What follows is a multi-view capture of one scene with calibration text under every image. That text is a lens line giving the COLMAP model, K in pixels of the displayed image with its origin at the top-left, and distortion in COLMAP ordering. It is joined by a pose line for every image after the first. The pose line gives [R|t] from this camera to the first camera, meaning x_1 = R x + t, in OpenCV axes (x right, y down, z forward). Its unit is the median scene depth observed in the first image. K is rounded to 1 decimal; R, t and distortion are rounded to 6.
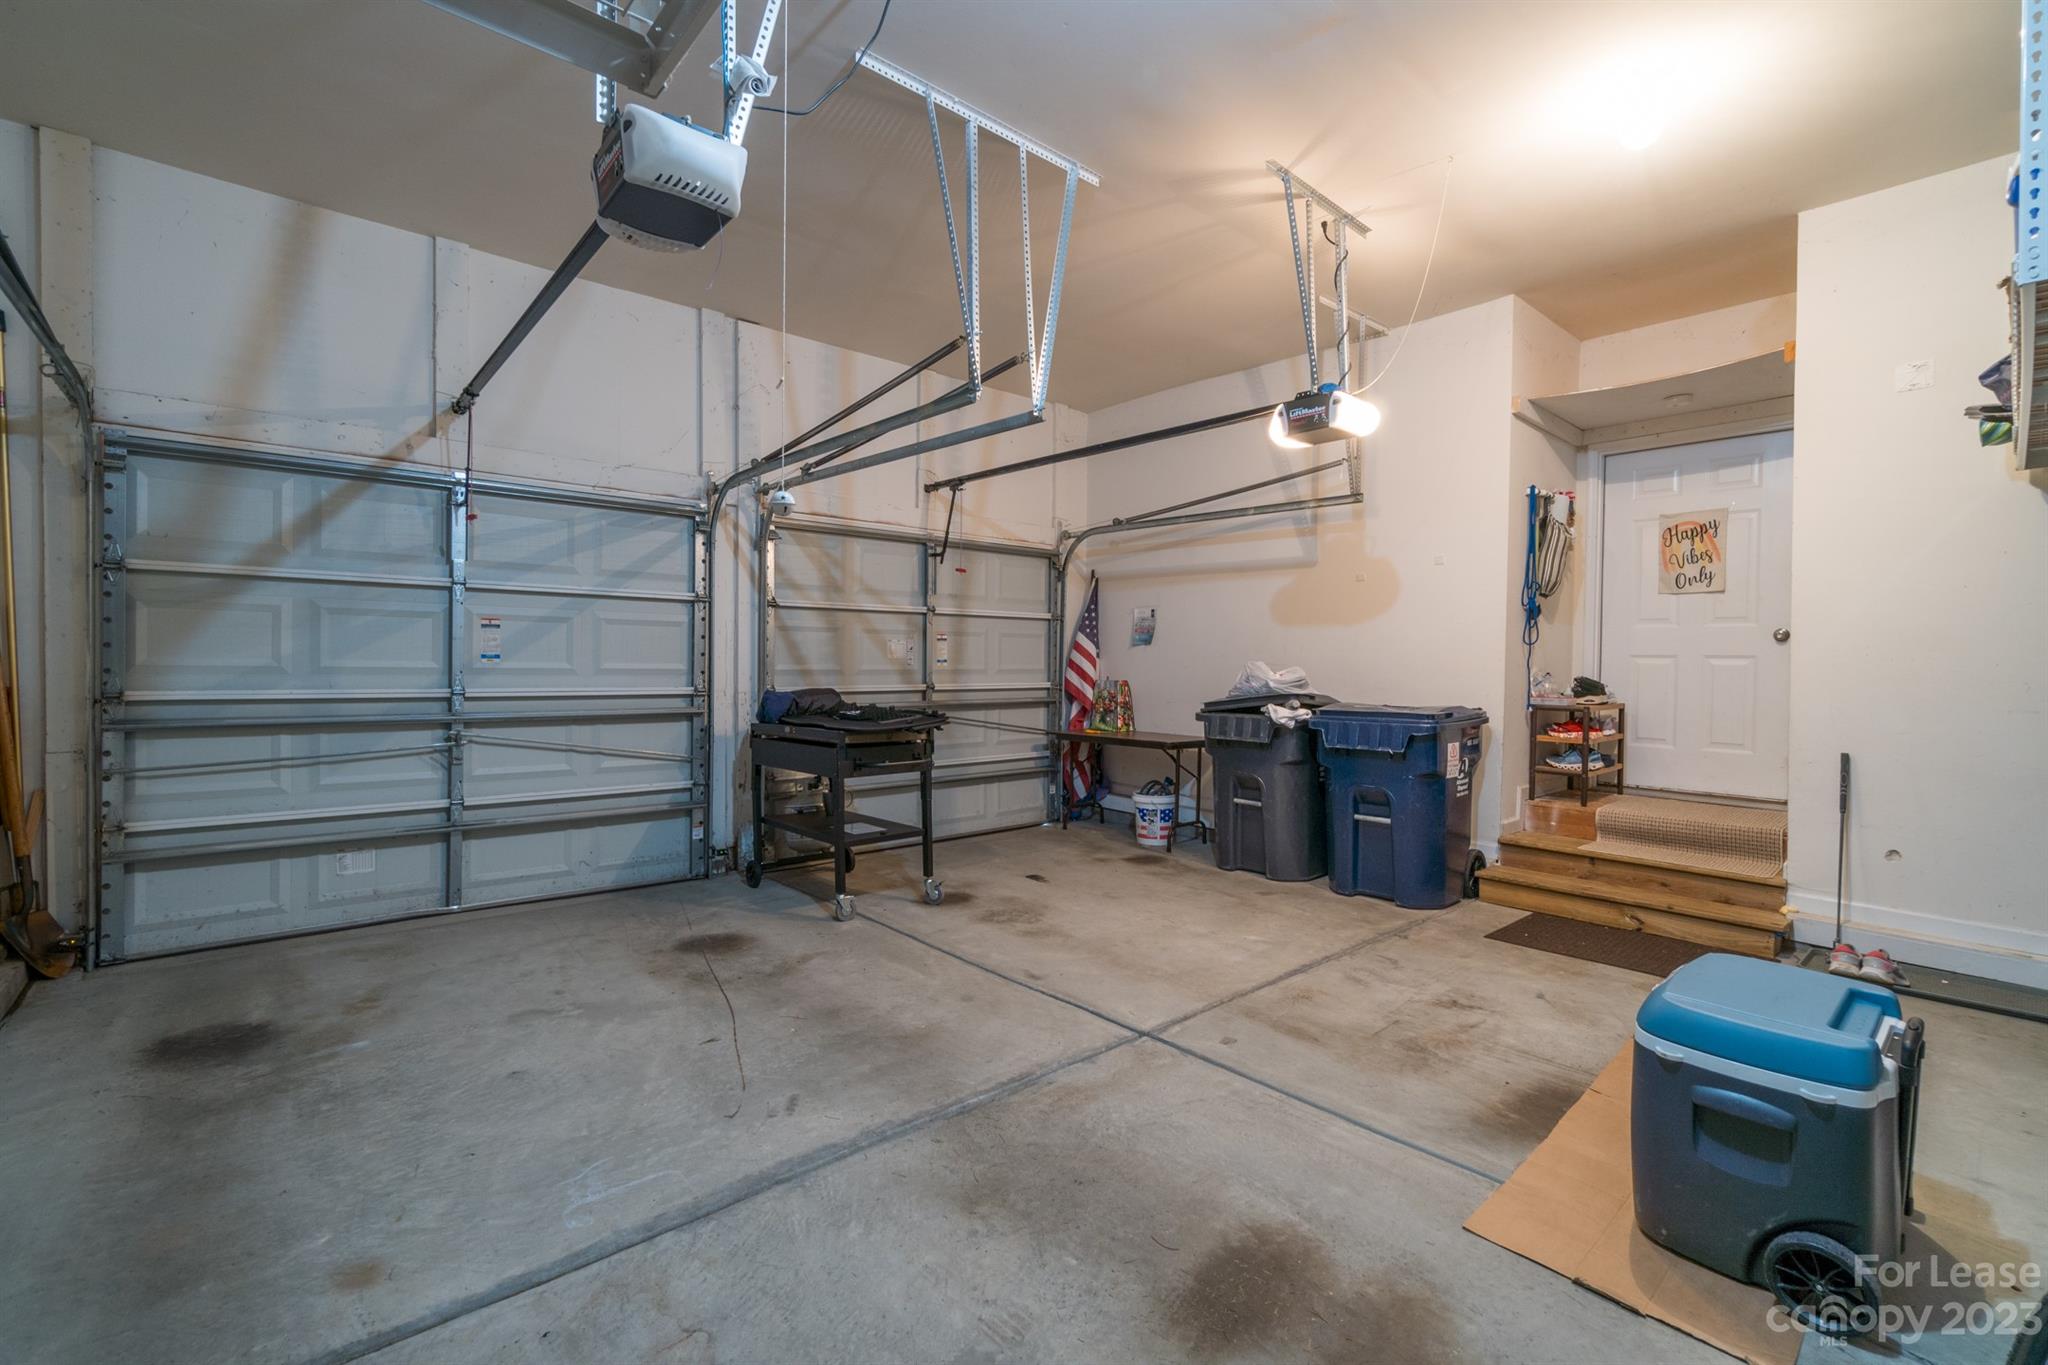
lens RADIAL K [[872.4, 0, 1025.9], [0, 872.4, 674.3], [0, 0, 1]] dist [-0.004271, 0.000428]
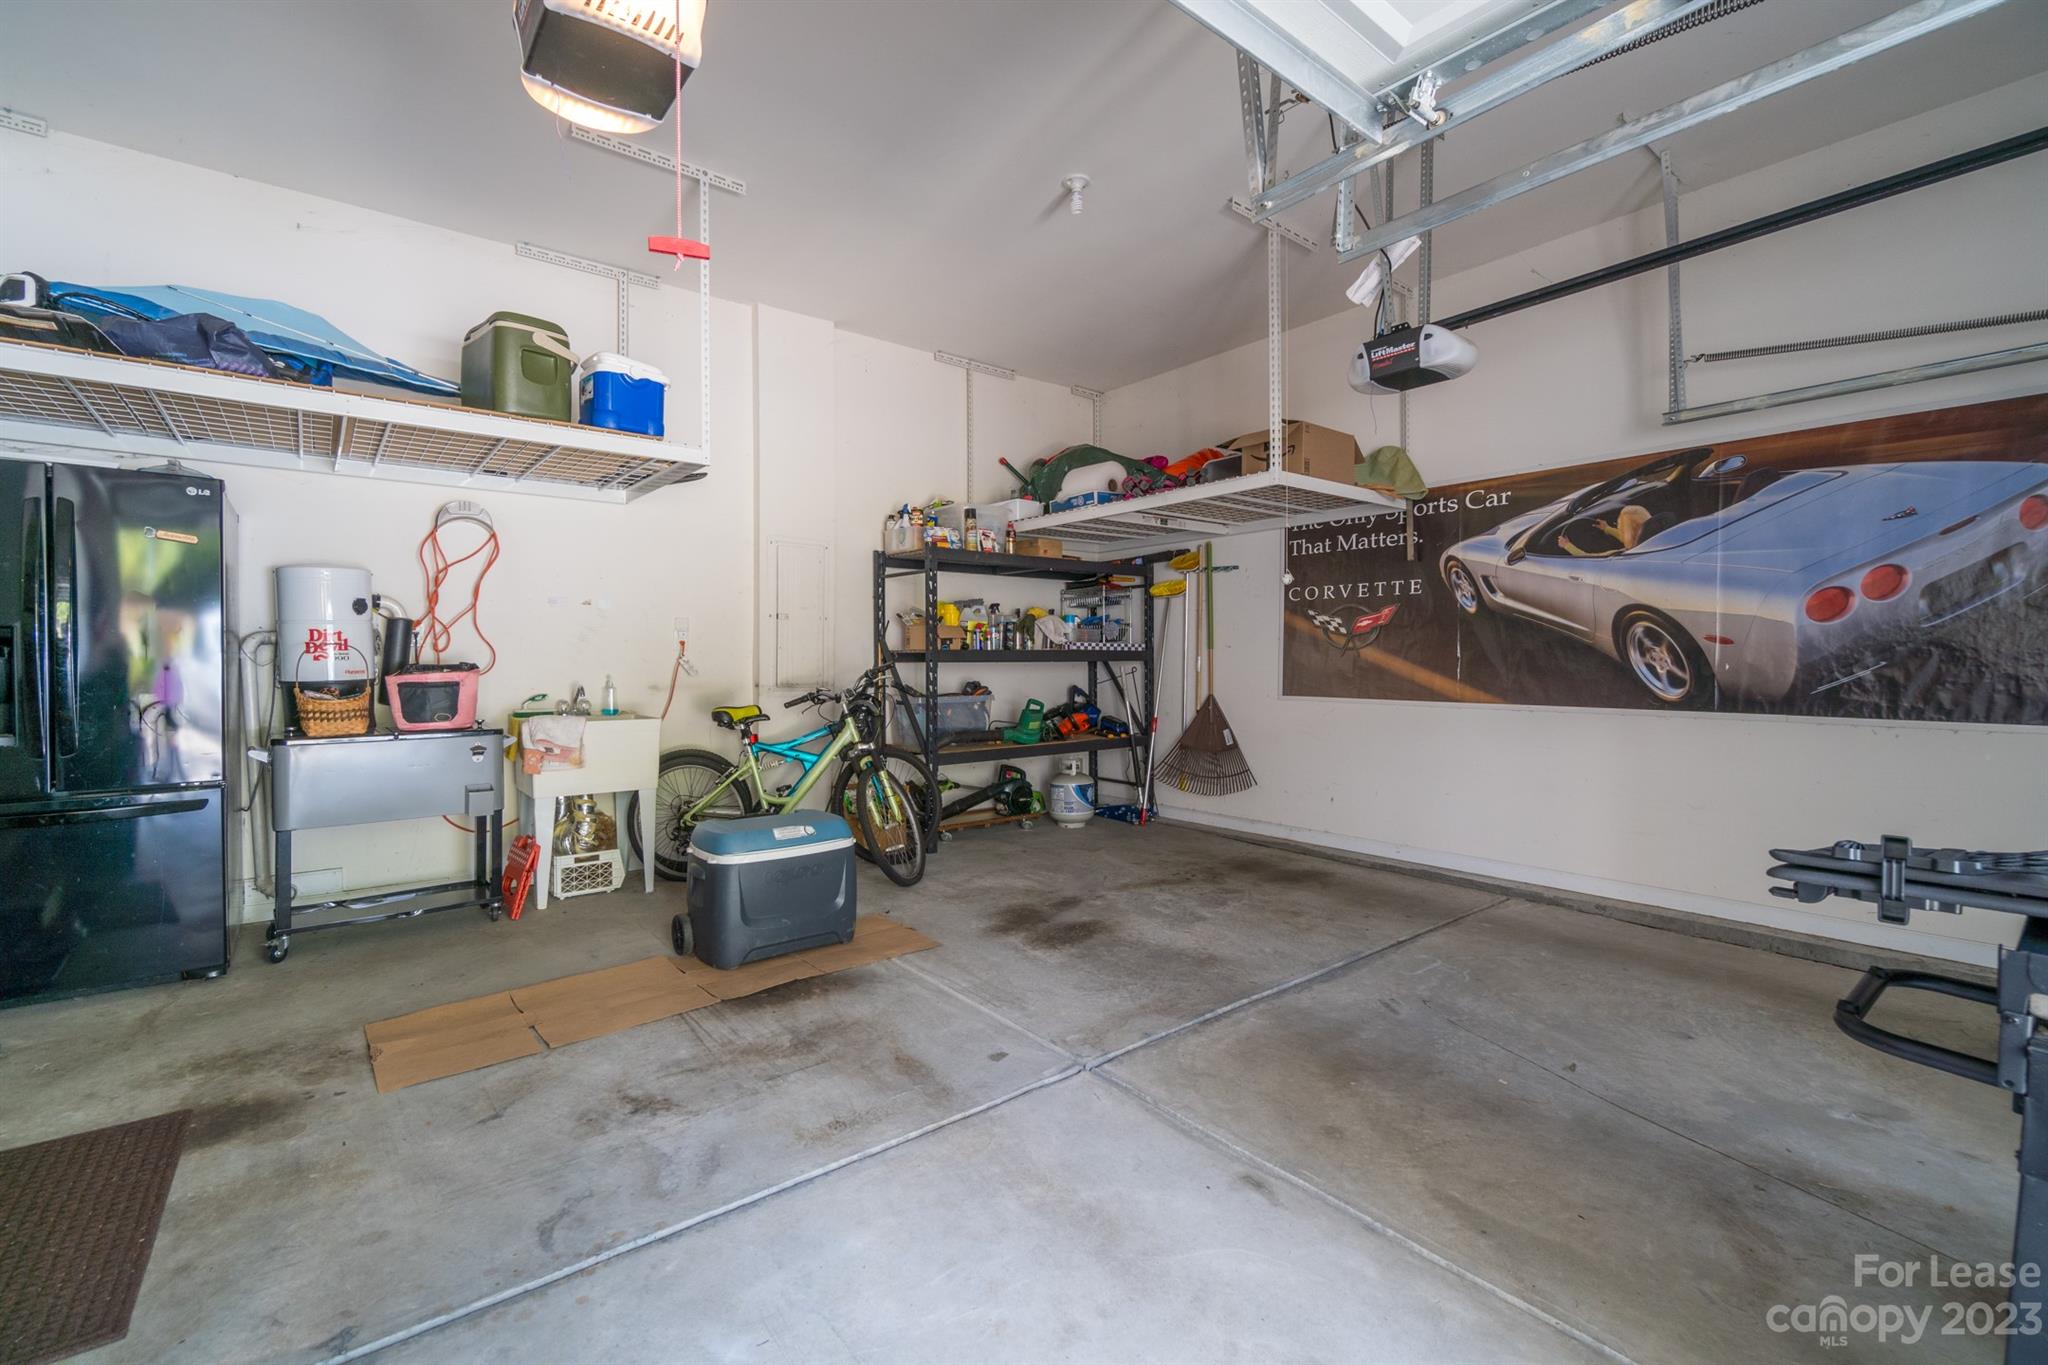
lens RADIAL K [[872.4, 0, 1022.7], [0, 872.4, 671.8], [0, 0, 1]] dist [-0.004271, 0.000428]
pose [[-0.999008, -0.016618, 0.041324, 0.174381], [-0.015403, 0.999445, 0.029535, -0.007489], [-0.041792, 0.028869, -0.998709, 1.894641]]
